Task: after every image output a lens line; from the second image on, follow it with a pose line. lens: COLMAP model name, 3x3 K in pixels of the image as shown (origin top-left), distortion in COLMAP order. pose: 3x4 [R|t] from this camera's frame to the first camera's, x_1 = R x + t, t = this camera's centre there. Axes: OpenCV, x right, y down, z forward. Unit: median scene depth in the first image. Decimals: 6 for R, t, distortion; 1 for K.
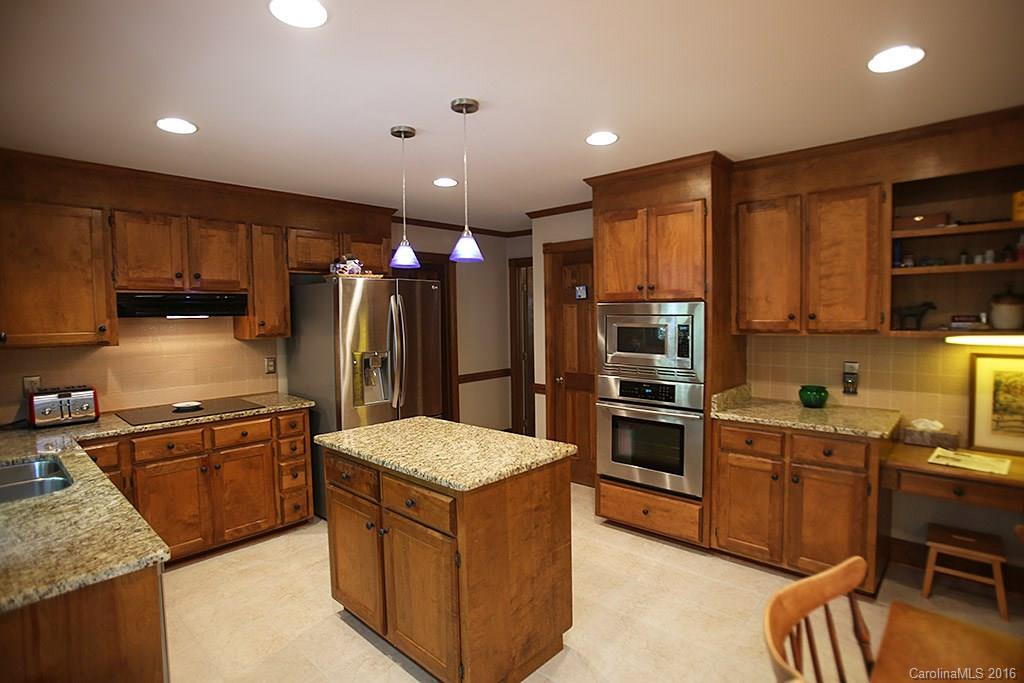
lens RADIAL K [[518.0, 0, 512.0], [0, 518.0, 341.5], [0, 0, 1]] dist [-0.074653, 0.034944]
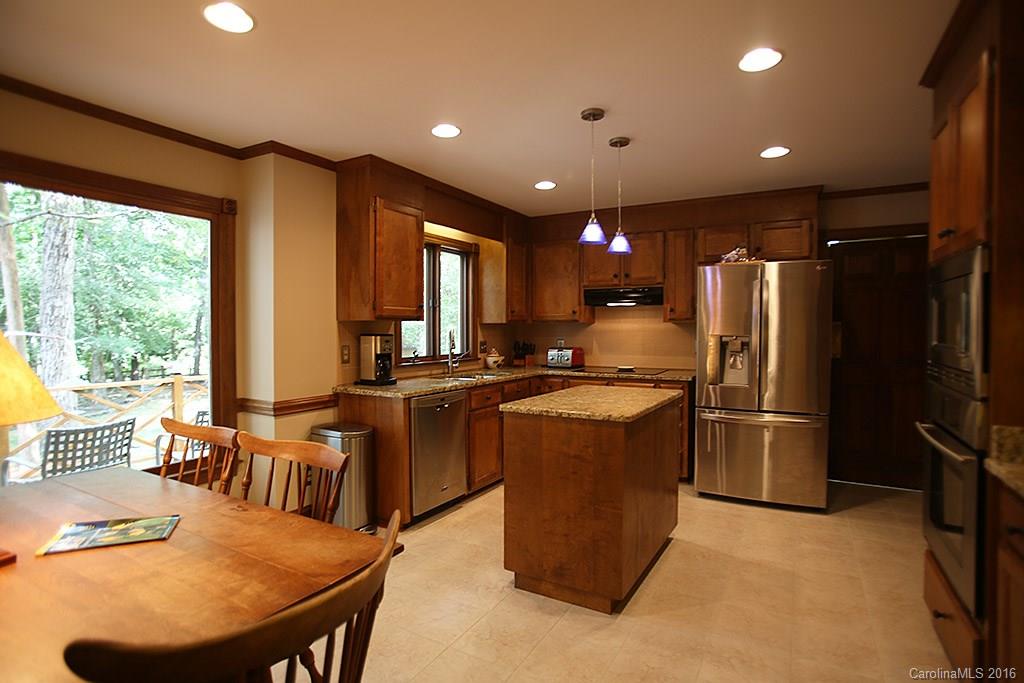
lens RADIAL K [[518.0, 0, 512.0], [0, 518.0, 341.5], [0, 0, 1]] dist [-0.074653, 0.034944]
pose [[0.229919, 0.040398, -0.972371, 0.767345], [-0.058261, 0.997917, 0.027684, 0.035190], [0.971464, 0.050286, 0.231794, 0.410791]]
